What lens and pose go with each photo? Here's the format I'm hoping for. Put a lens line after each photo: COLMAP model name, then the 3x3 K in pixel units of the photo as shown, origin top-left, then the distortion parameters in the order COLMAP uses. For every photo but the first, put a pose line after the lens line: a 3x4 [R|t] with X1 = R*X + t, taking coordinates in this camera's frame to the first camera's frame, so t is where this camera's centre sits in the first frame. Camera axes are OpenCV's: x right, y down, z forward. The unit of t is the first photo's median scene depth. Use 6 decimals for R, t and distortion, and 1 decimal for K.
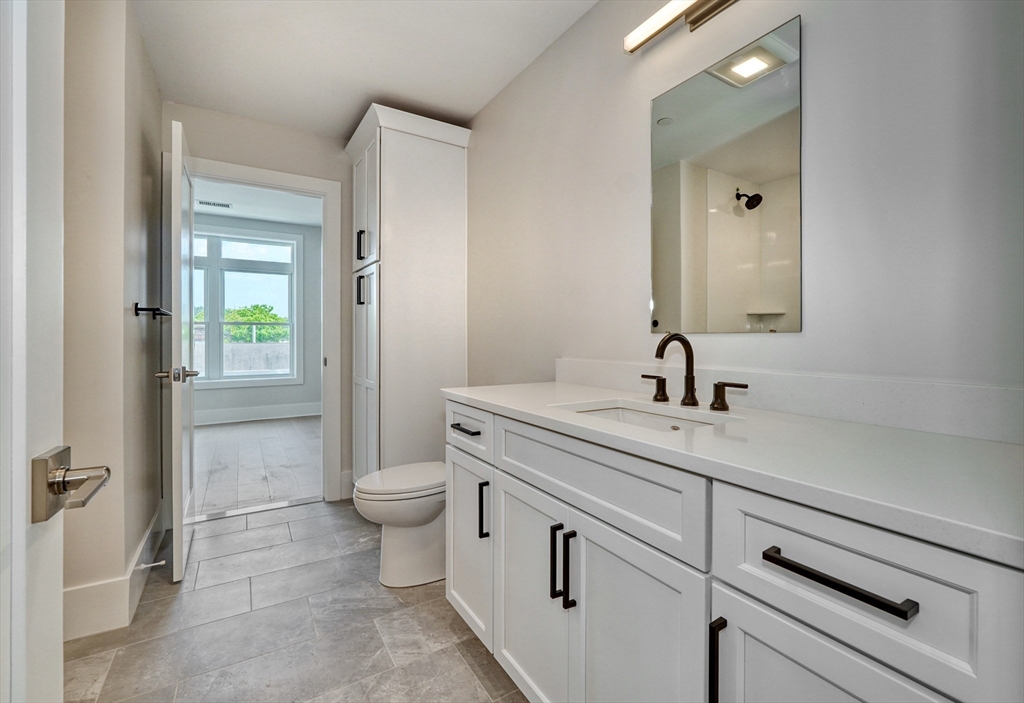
lens RADIAL K [[453.1, 0, 512.2], [0, 453.1, 337.9], [0, 0, 1]] dist [0.004945, 0.000163]
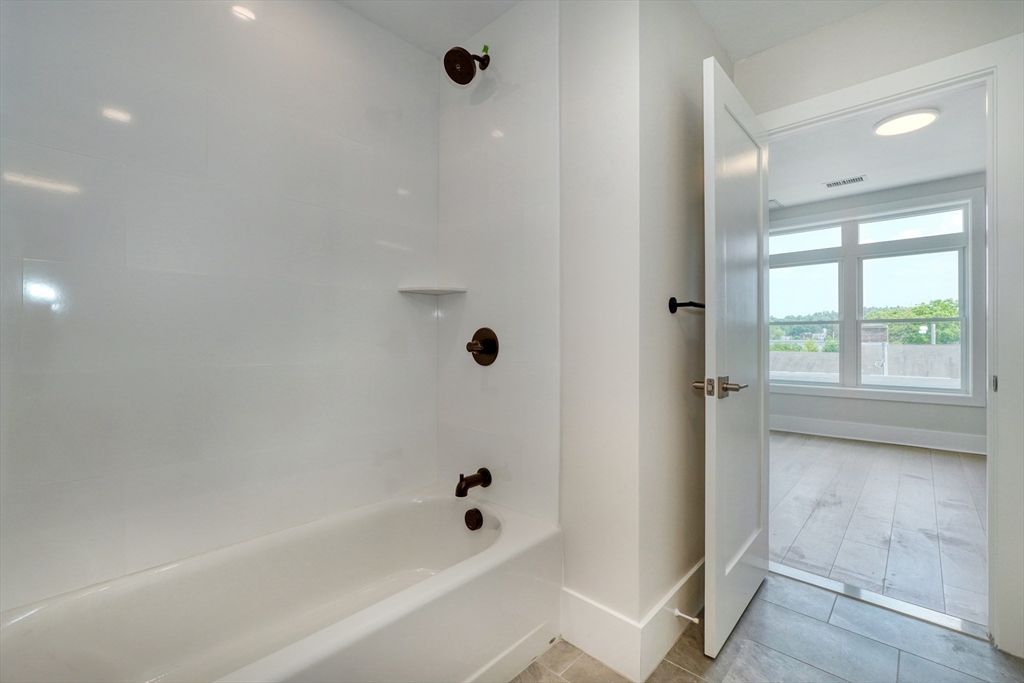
lens RADIAL K [[443.0, 0, 516.4], [0, 443.0, 337.3], [0, 0, 1]] dist [-0.016059, 0.006302]
pose [[0.287197, -0.002892, -0.957867, -0.037324], [-0.000105, 0.999995, -0.003051, -0.000144], [0.957871, 0.000976, 0.287196, 0.150084]]
